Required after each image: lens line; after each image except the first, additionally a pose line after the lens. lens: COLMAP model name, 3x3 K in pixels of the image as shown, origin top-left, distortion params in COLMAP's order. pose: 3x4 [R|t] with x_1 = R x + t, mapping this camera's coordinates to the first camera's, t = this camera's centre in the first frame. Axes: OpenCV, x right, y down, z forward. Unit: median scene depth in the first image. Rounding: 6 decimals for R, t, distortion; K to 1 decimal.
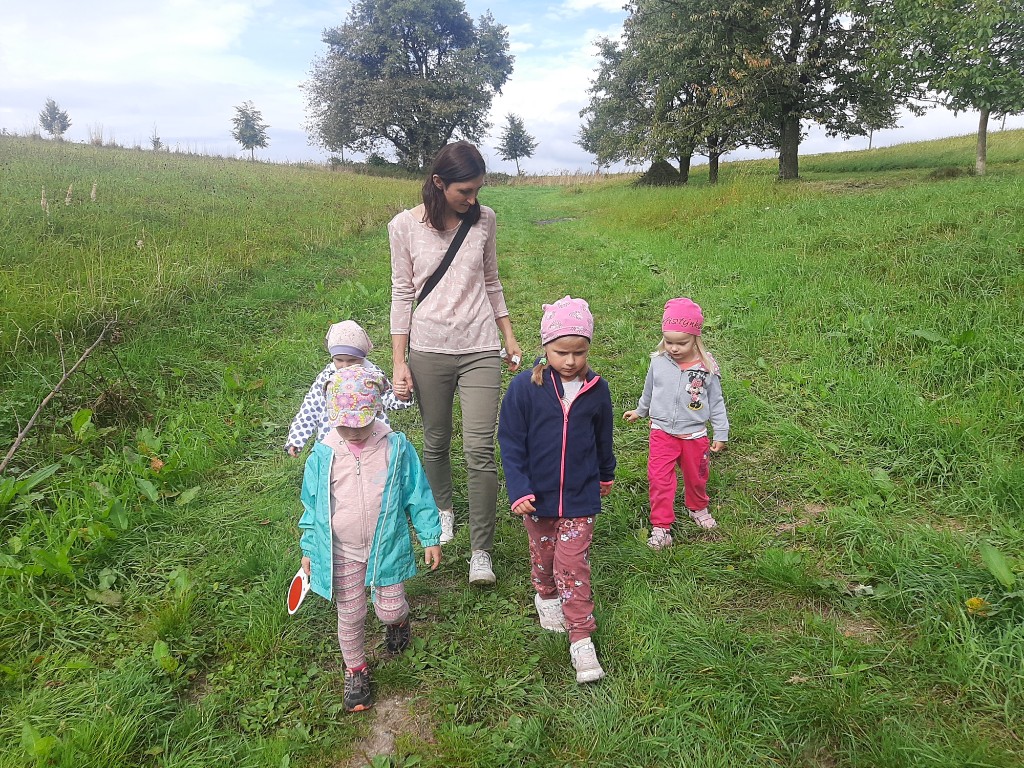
lens RADIAL K [[817.6, 0, 507.5], [0, 817.6, 388.5], [0, 0, 1]] dist [0.023078, -0.060100]
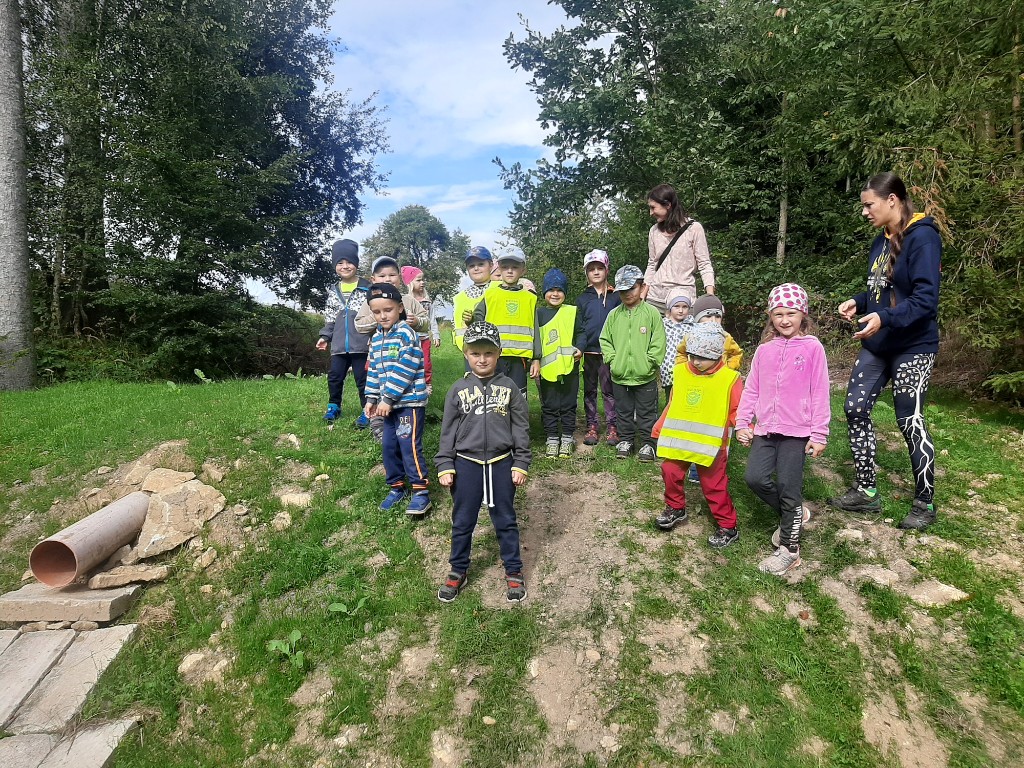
lens RADIAL K [[817.6, 0, 490.0], [0, 817.6, 387.0], [0, 0, 1]] dist [0.023078, -0.060100]
pose [[0.999692, -0.006078, 0.024049, -0.001233], [0.010049, 0.985633, -0.168603, 0.144915], [-0.022678, 0.168793, 0.985391, -0.598960]]
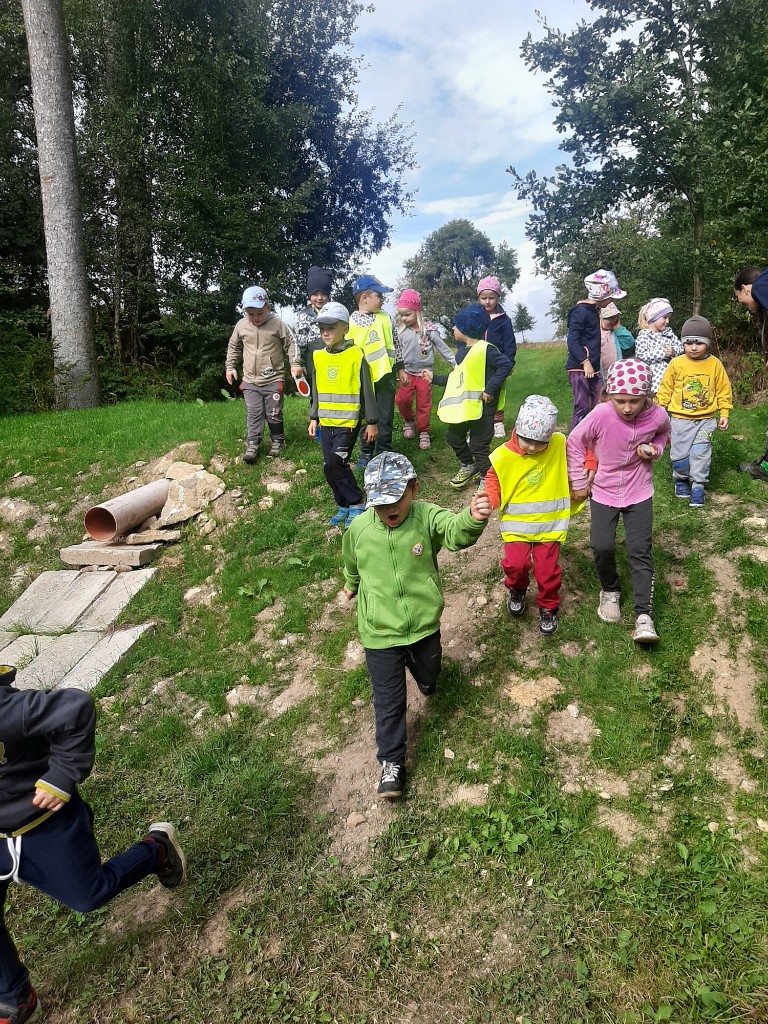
lens RADIAL K [[817.6, 0, 328.4], [0, 817.6, 543.1], [0, 0, 1]] dist [0.023078, -0.060100]
pose [[0.972900, 0.019010, -0.230444, 0.021358], [-0.022163, 0.999693, -0.011101, 0.154311], [0.230162, 0.015908, 0.973022, -0.626856]]
